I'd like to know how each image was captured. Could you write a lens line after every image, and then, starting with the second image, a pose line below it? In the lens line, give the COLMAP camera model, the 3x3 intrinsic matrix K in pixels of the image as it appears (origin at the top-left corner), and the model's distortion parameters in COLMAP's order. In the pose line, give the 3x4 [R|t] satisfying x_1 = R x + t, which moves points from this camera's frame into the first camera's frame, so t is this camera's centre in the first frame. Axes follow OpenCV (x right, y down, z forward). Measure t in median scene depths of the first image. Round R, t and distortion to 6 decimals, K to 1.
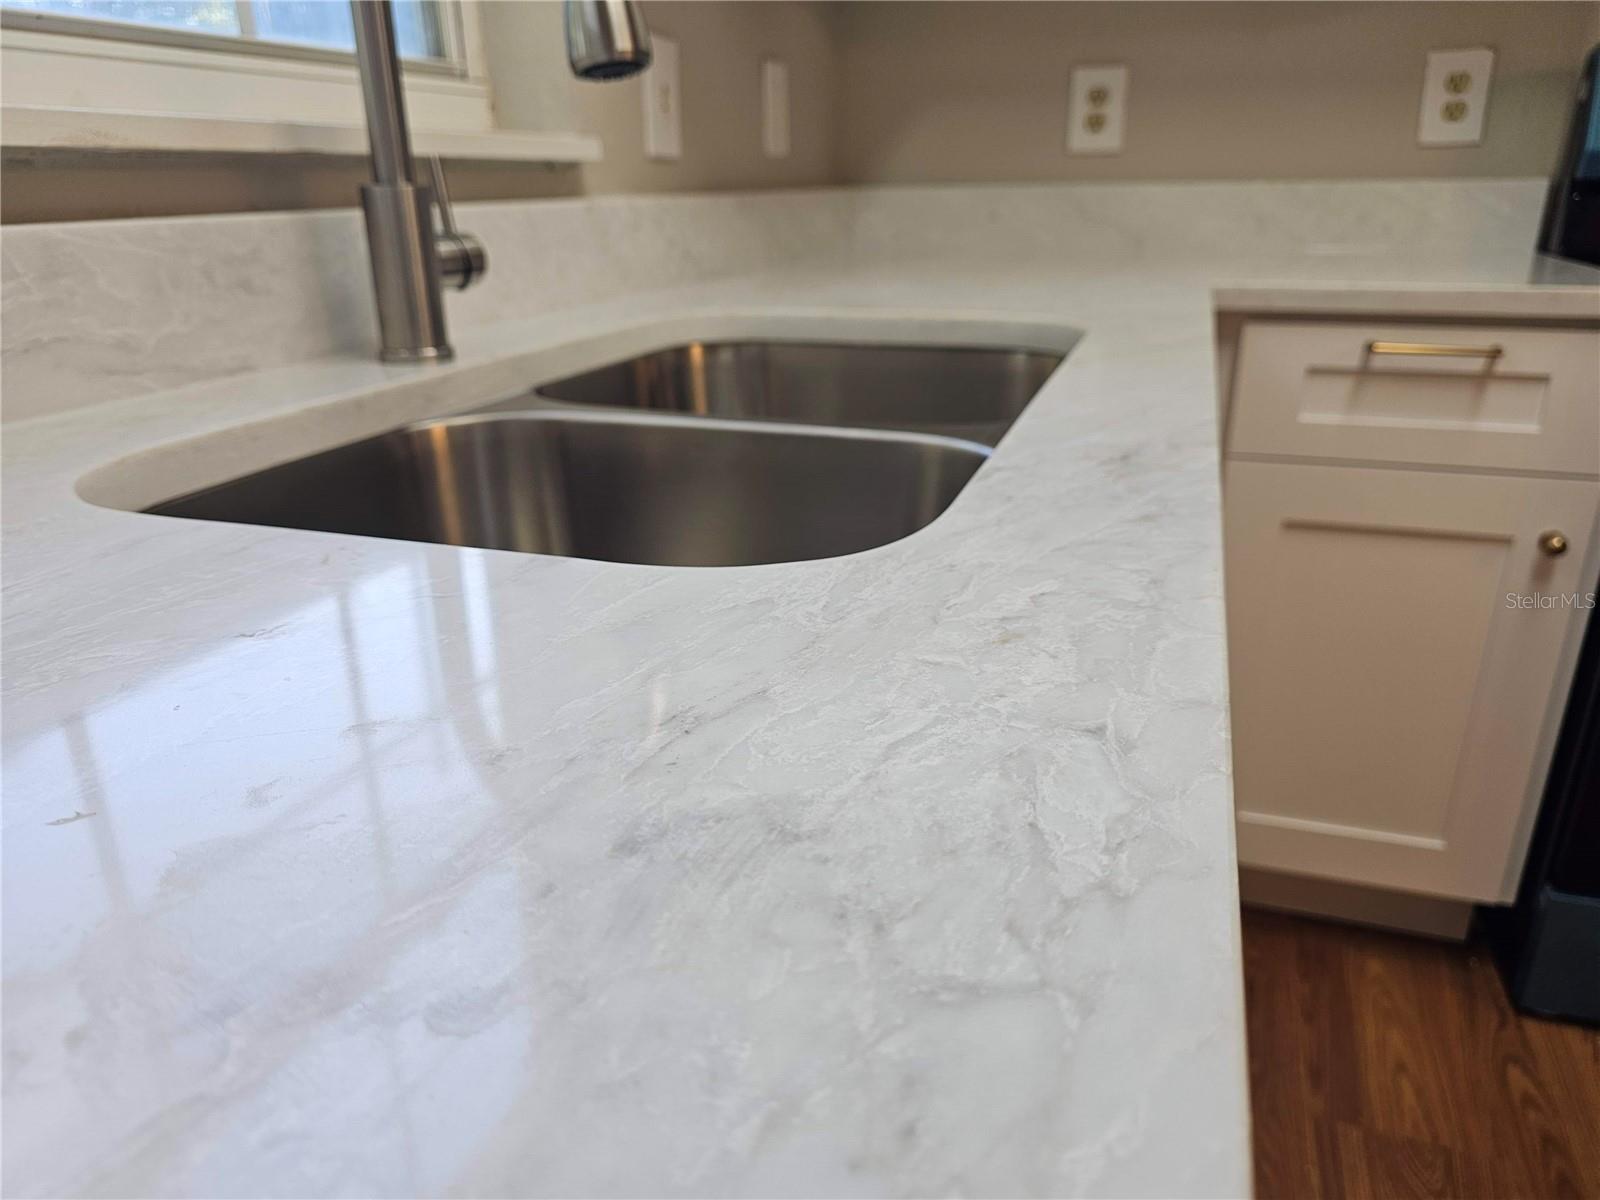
lens RADIAL K [[1092.9, 0, 800.0], [0, 1092.9, 600.0], [0, 0, 1]] dist [-0.004304, -0.005925]
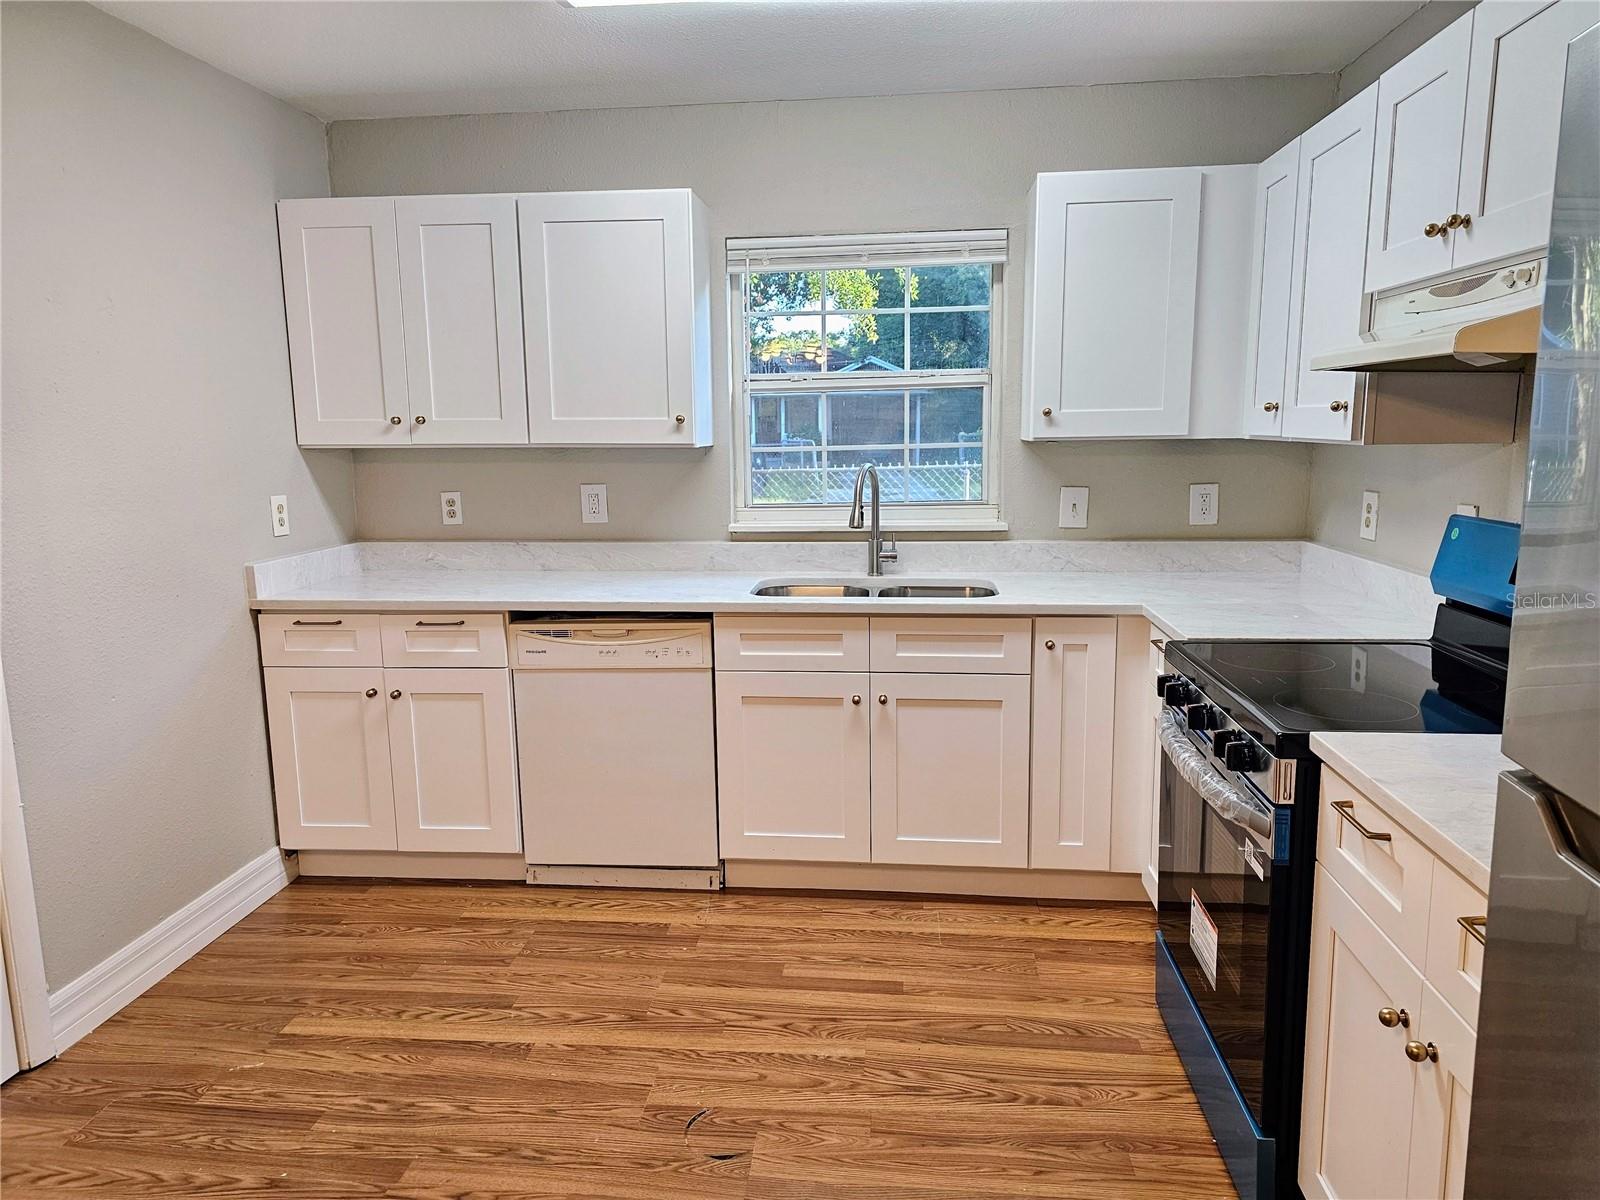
lens RADIAL K [[1092.9, 0, 800.0], [0, 1092.9, 600.0], [0, 0, 1]] dist [-0.004304, -0.005925]
pose [[0.219812, 0.163350, -0.961769, 2.552458], [-0.335822, 0.938296, 0.082611, -0.251248], [0.915918, 0.304824, 0.261105, -0.291860]]
